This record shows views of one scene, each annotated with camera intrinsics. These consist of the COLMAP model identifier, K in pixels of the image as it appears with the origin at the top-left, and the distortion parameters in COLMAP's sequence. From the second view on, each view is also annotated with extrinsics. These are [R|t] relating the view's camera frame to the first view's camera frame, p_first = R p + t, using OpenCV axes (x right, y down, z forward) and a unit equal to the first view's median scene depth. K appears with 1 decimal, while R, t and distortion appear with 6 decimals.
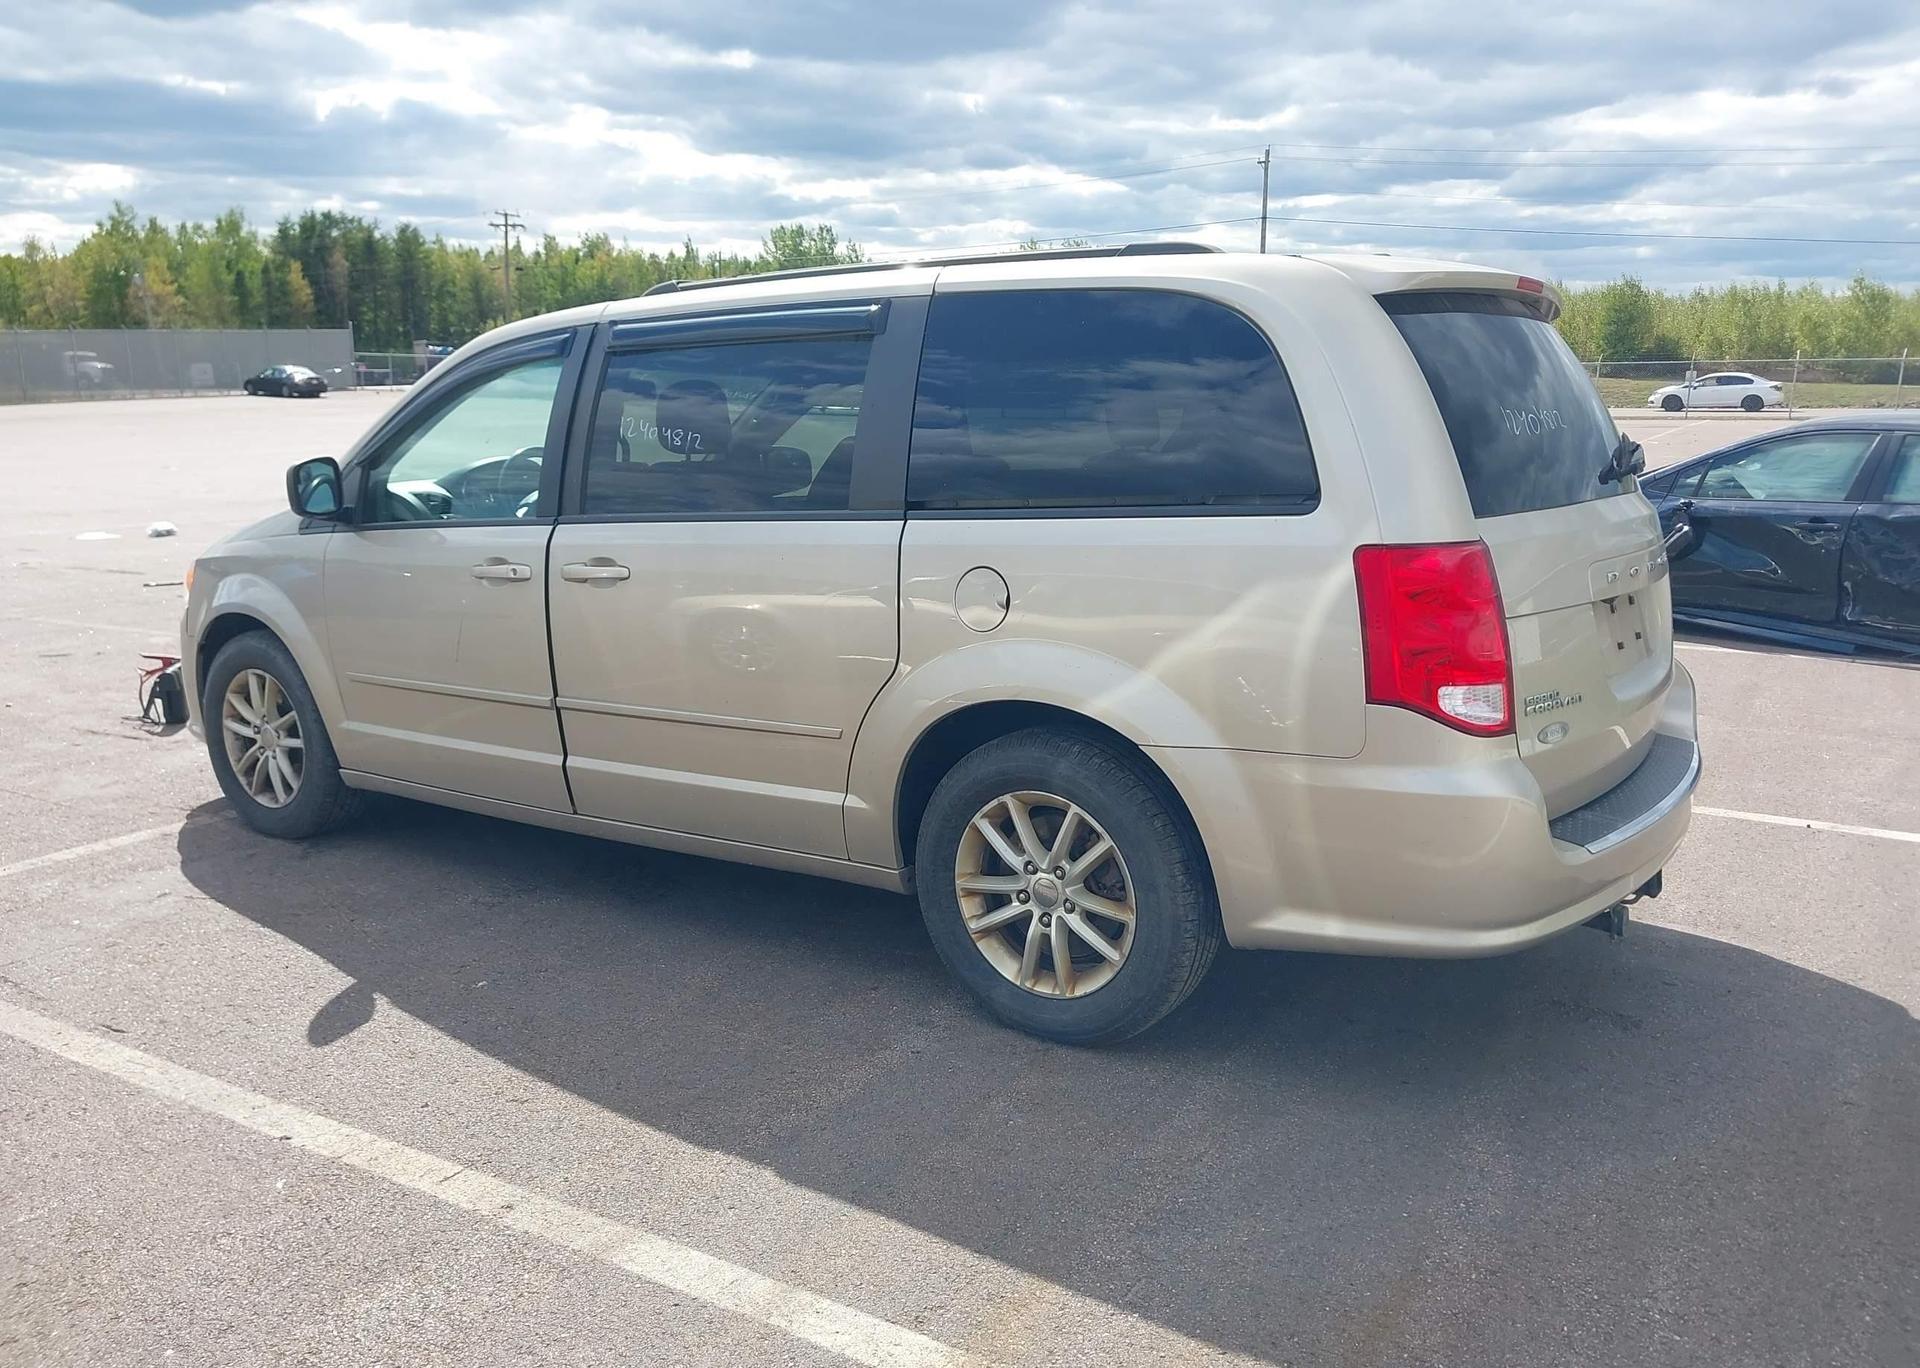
lens RADIAL K [[1519.6, 0, 964.3], [0, 1519.6, 686.2], [0, 0, 1]] dist [0.010024, -0.013161]
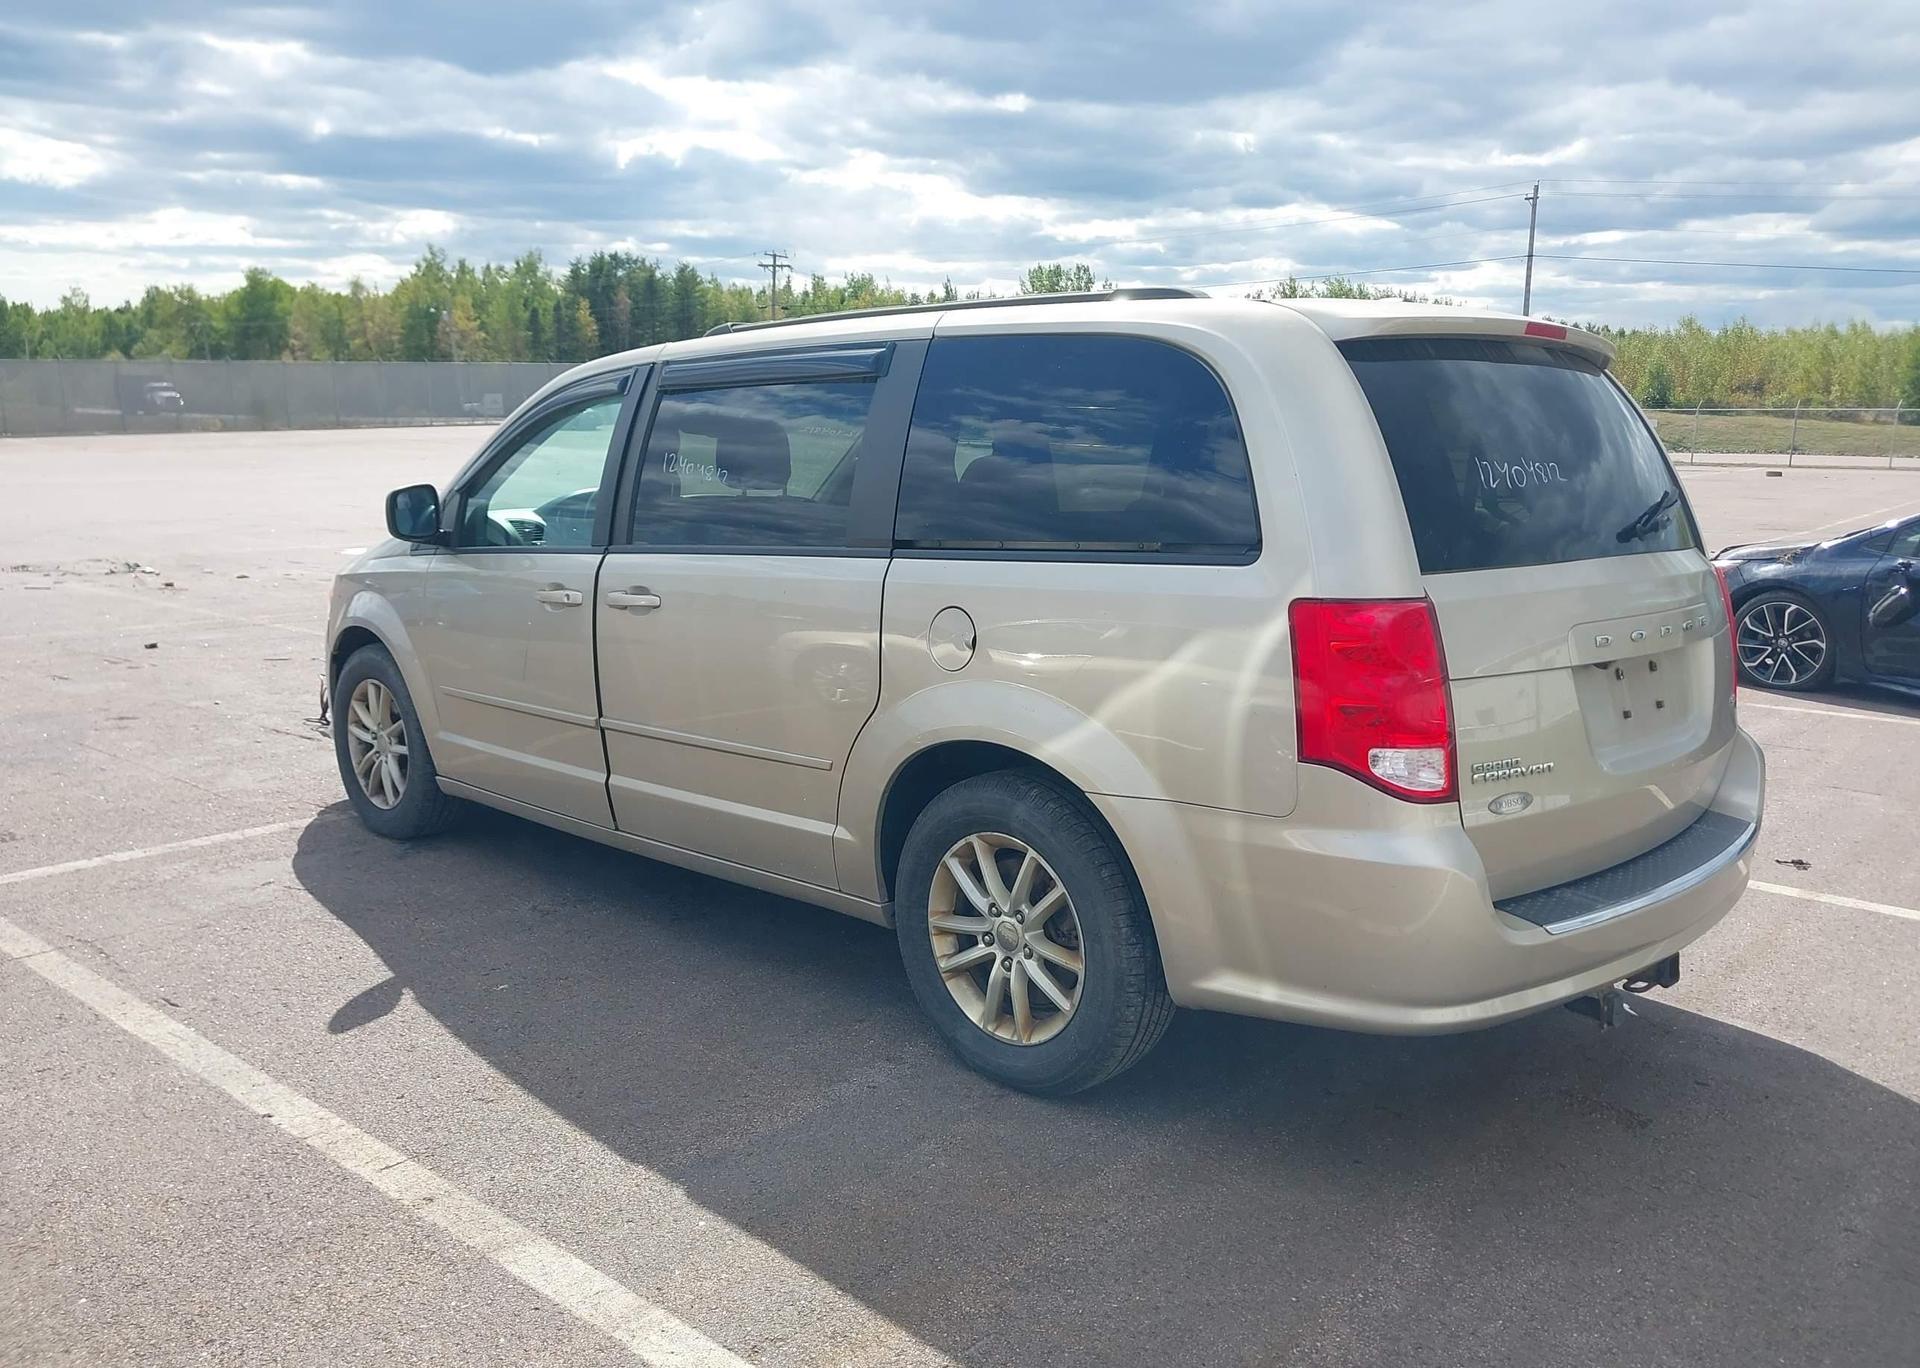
lens RADIAL K [[1517.5, 0, 959.7], [0, 1517.5, 679.1], [0, 0, 1]] dist [0.011904, -0.011058]
pose [[0.985778, 0.041769, -0.162781, 0.155209], [-0.046270, 0.998642, -0.023955, -0.006086], [0.161560, 0.031146, 0.986371, 0.008299]]
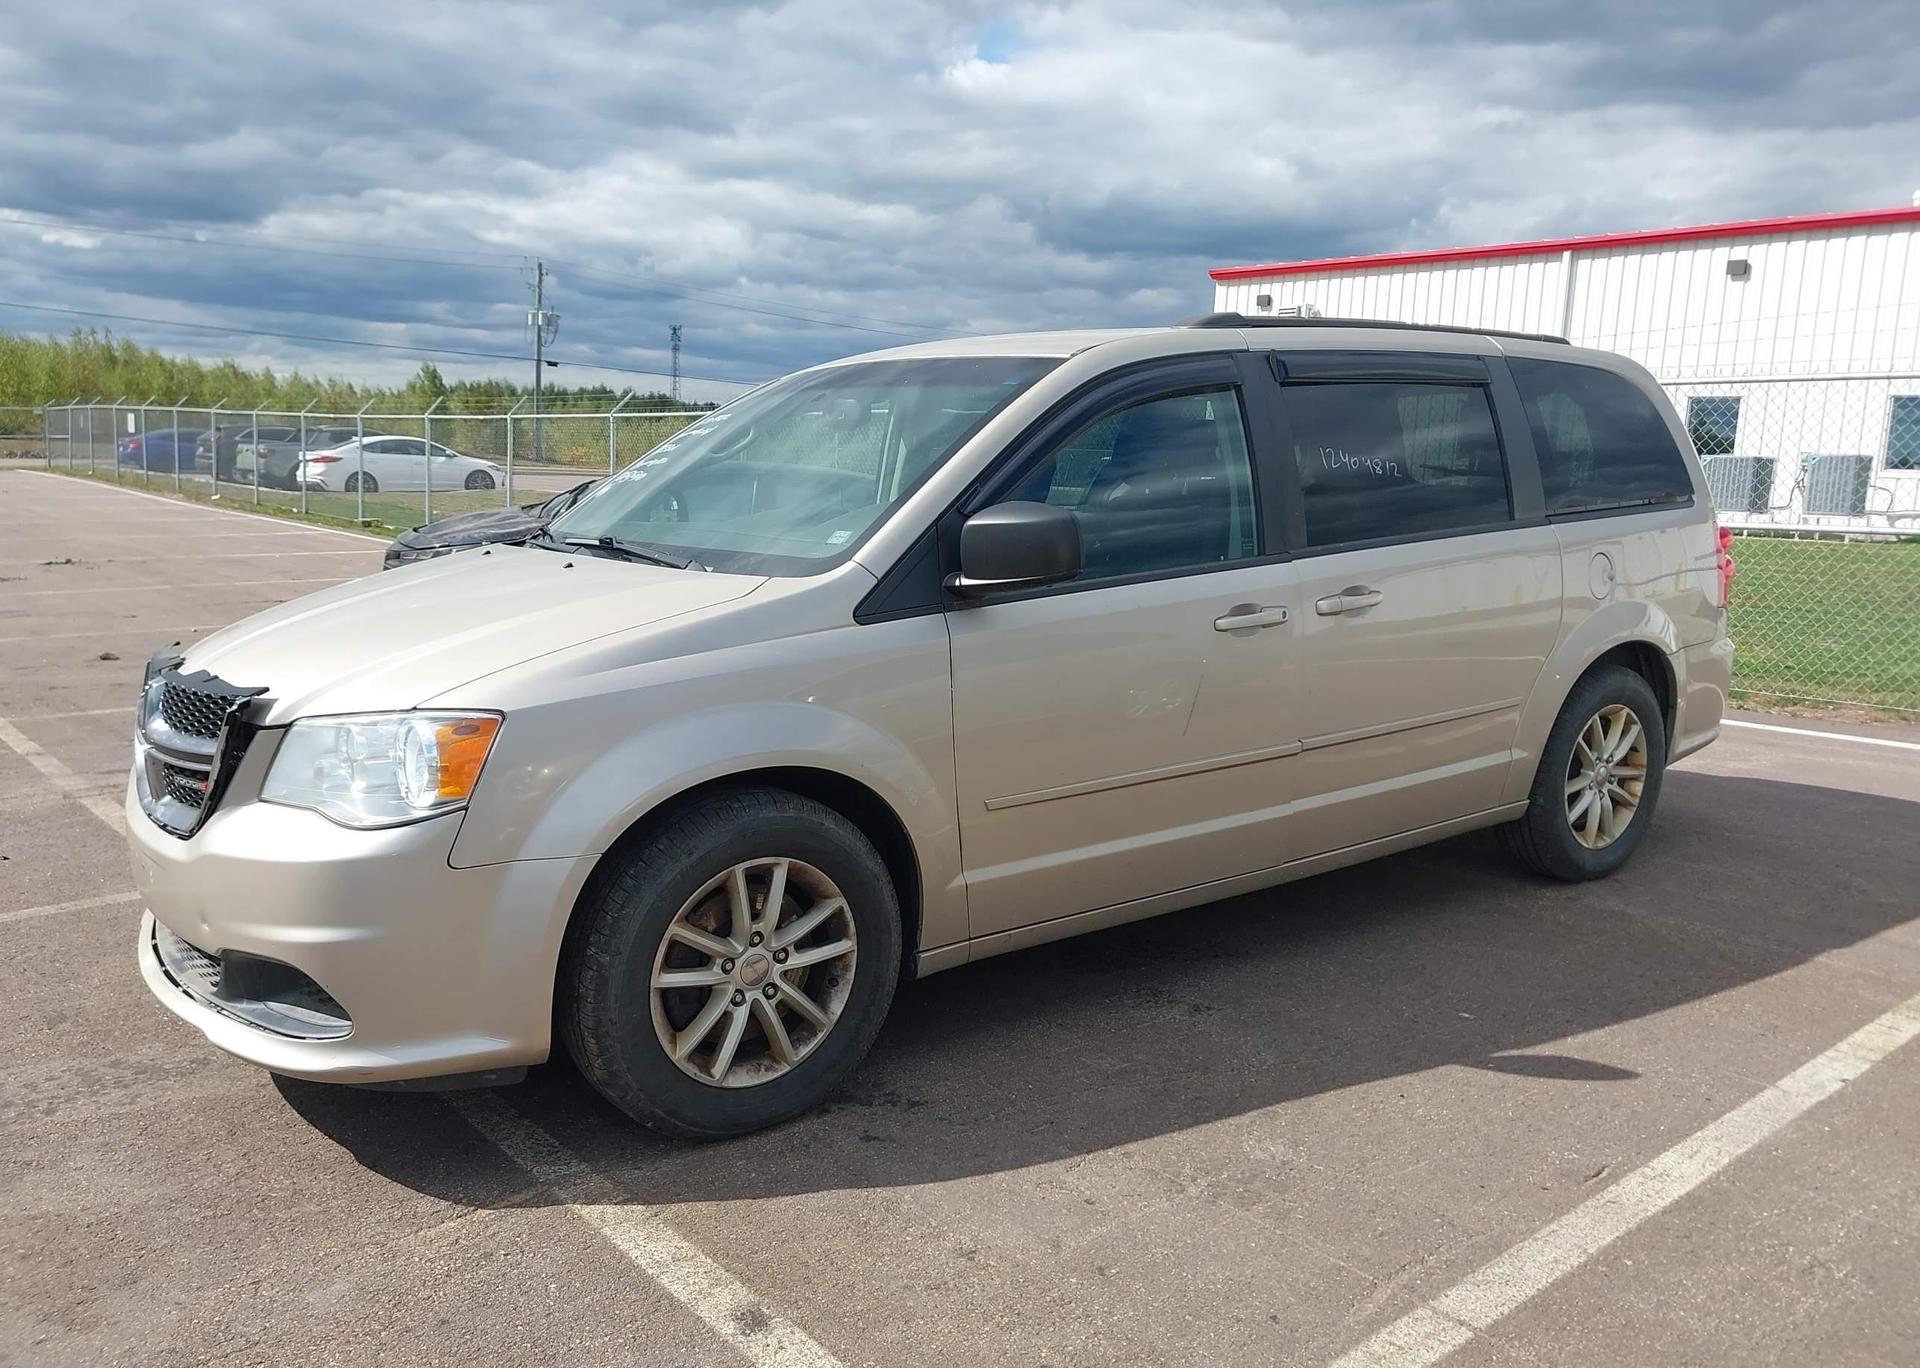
lens RADIAL K [[1512.7, 0, 960.0], [0, 1512.7, 684.0], [0, 0, 1]] dist [0.021236, -0.015161]
pose [[0.309853, -0.121913, 0.942936, -1.310516], [0.173633, 0.982323, 0.069949, -0.140622], [-0.934795, 0.142051, 0.325544, 0.948366]]
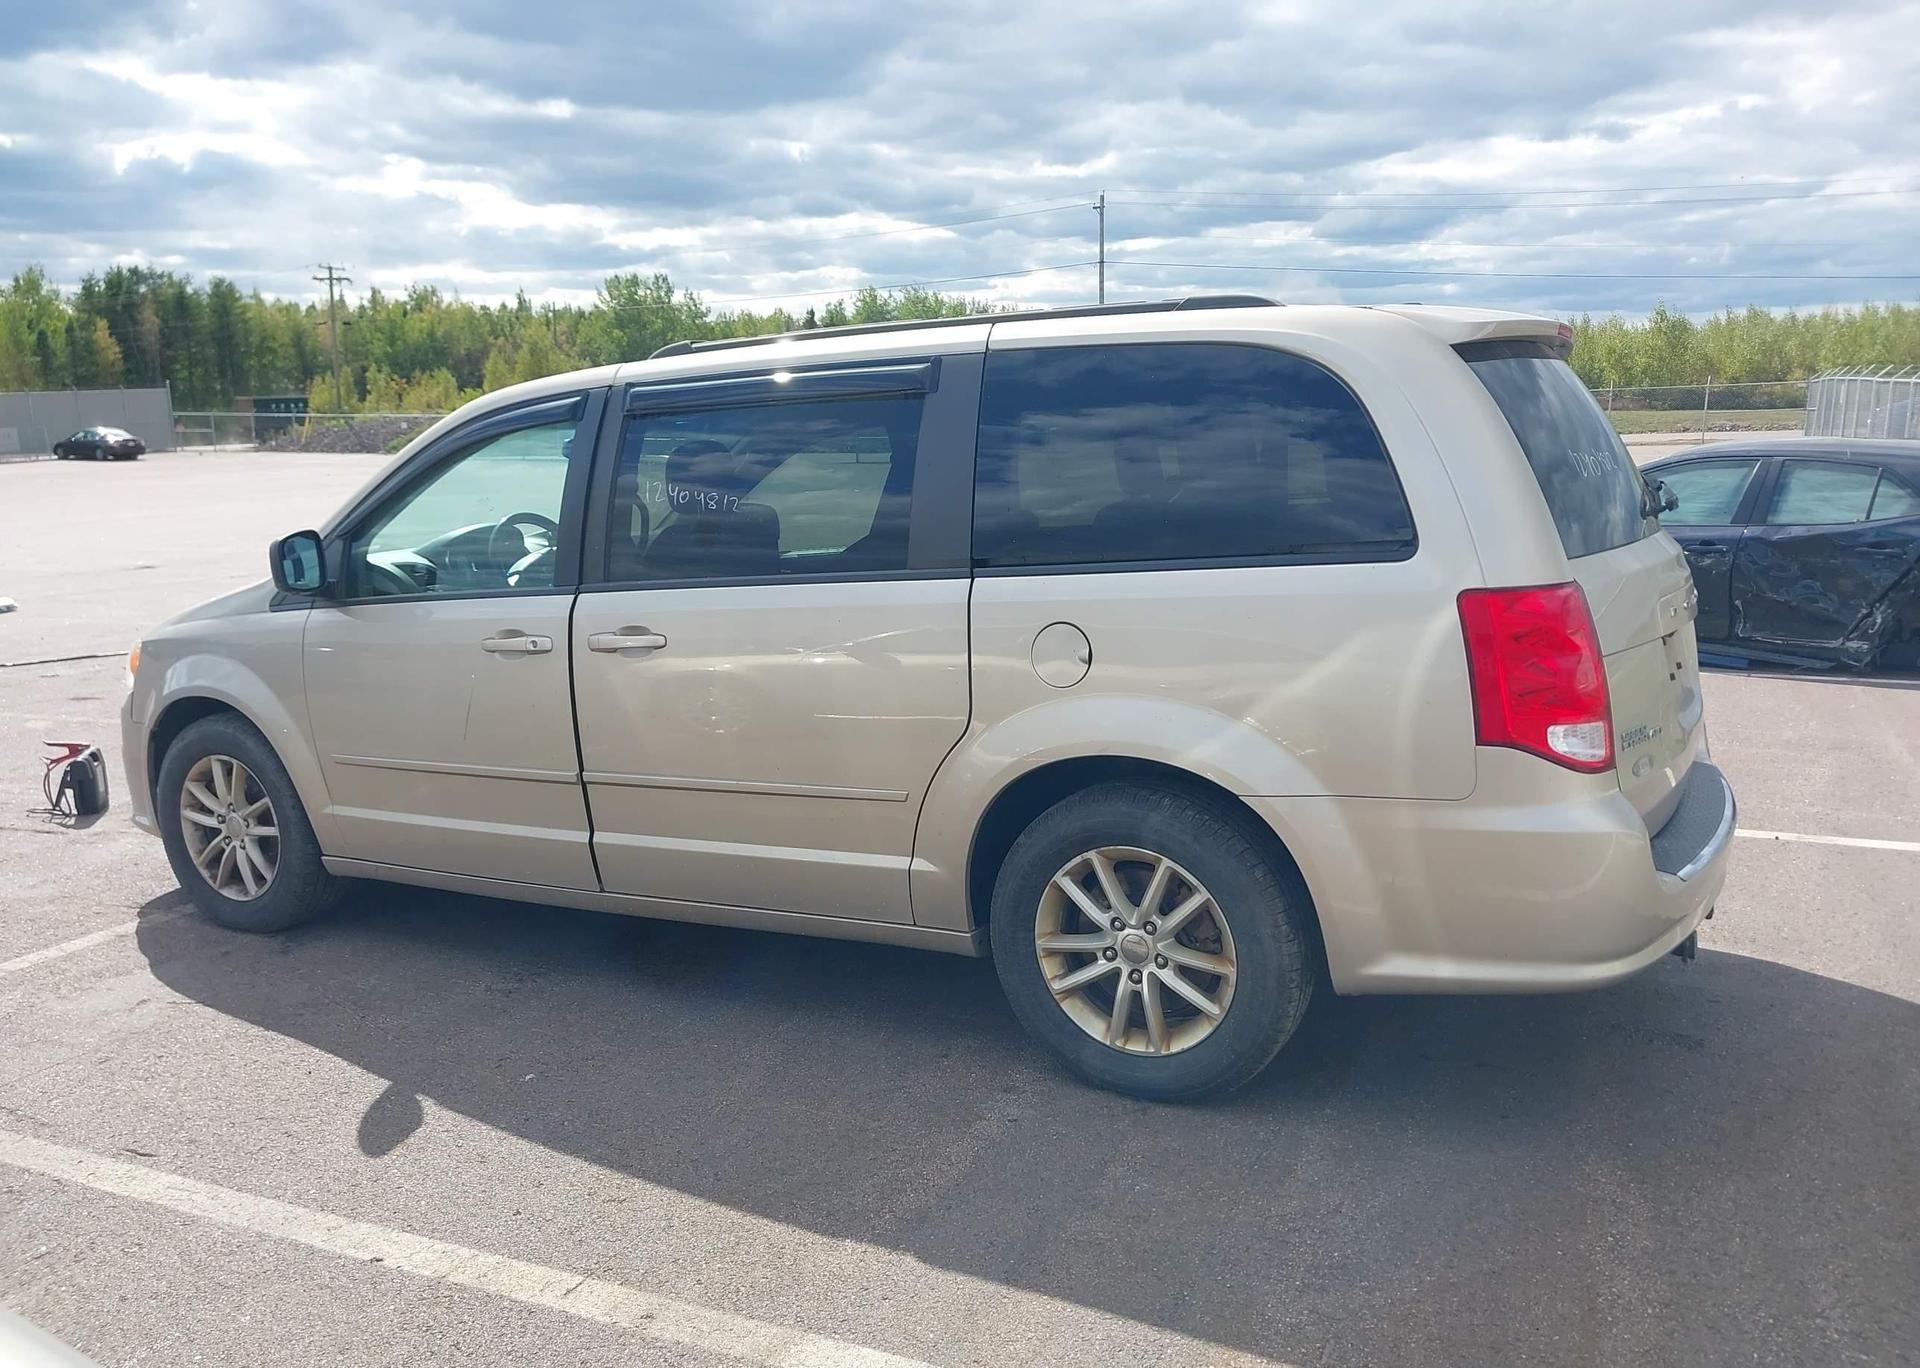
lens RADIAL K [[1519.6, 0, 964.3], [0, 1519.6, 686.2], [0, 0, 1]] dist [0.010024, -0.013161]
pose [[0.994251, -0.040599, 0.099079, -0.129639], [0.043336, 0.998732, -0.025631, -0.012631], [-0.097913, 0.029777, 0.994749, 0.017678]]
